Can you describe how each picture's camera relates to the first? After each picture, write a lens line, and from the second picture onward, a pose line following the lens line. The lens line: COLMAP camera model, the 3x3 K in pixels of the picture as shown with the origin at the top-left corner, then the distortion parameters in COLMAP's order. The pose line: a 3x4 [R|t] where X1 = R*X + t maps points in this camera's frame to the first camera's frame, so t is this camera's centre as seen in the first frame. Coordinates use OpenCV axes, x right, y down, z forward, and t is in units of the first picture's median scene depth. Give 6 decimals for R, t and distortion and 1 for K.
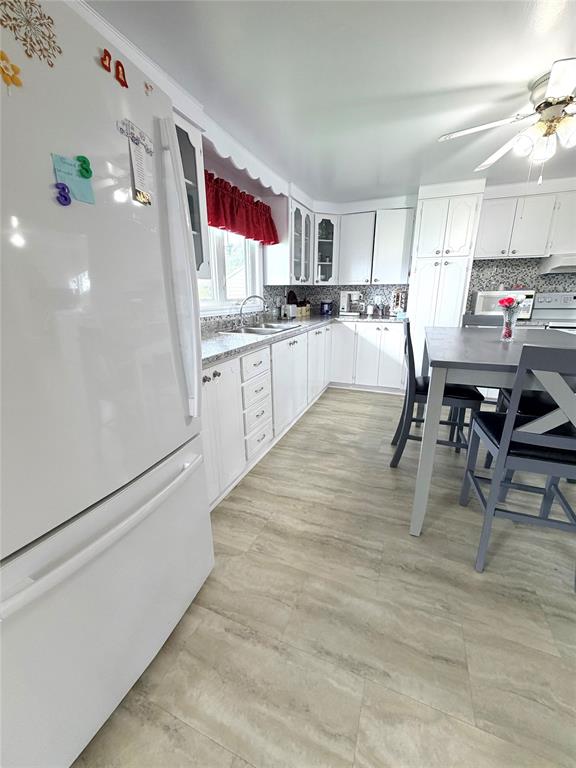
lens RADIAL K [[305.5, 0, 288.1], [0, 305.5, 383.0], [0, 0, 1]] dist [-0.001027, 0.000150]
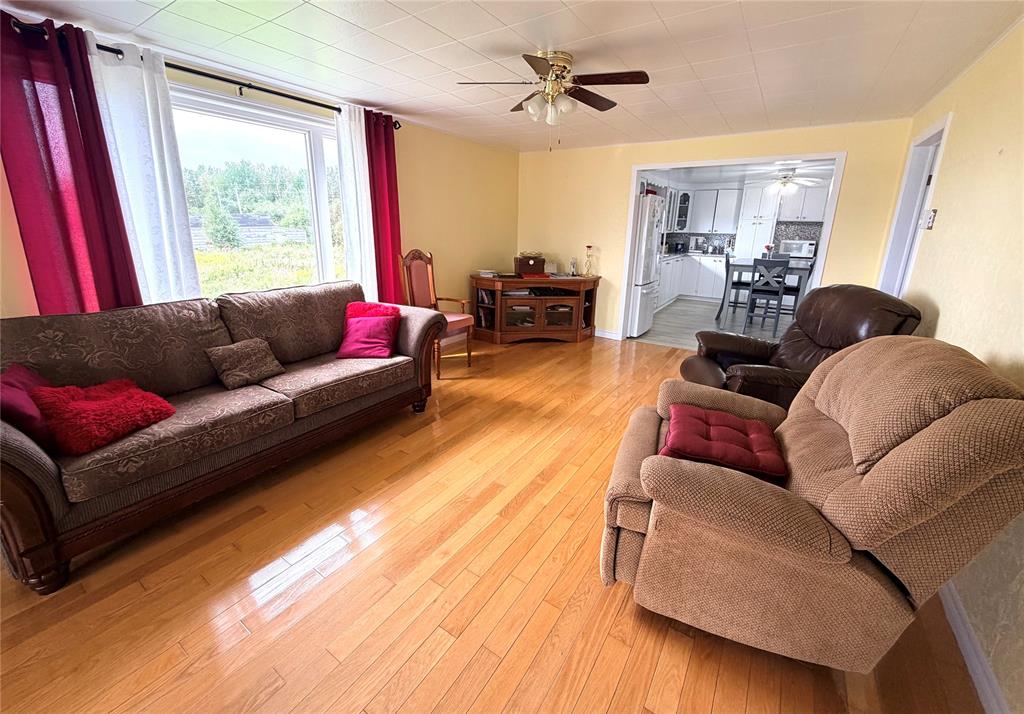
lens RADIAL K [[407.2, 0, 509.4], [0, 407.2, 330.5], [0, 0, 1]] dist [0.000475, 0.000048]
pose [[0.979656, 0.075100, -0.186100, -0.360904], [-0.081010, 0.996416, -0.024351, 0.349268], [0.183604, 0.038932, 0.982229, -1.374147]]
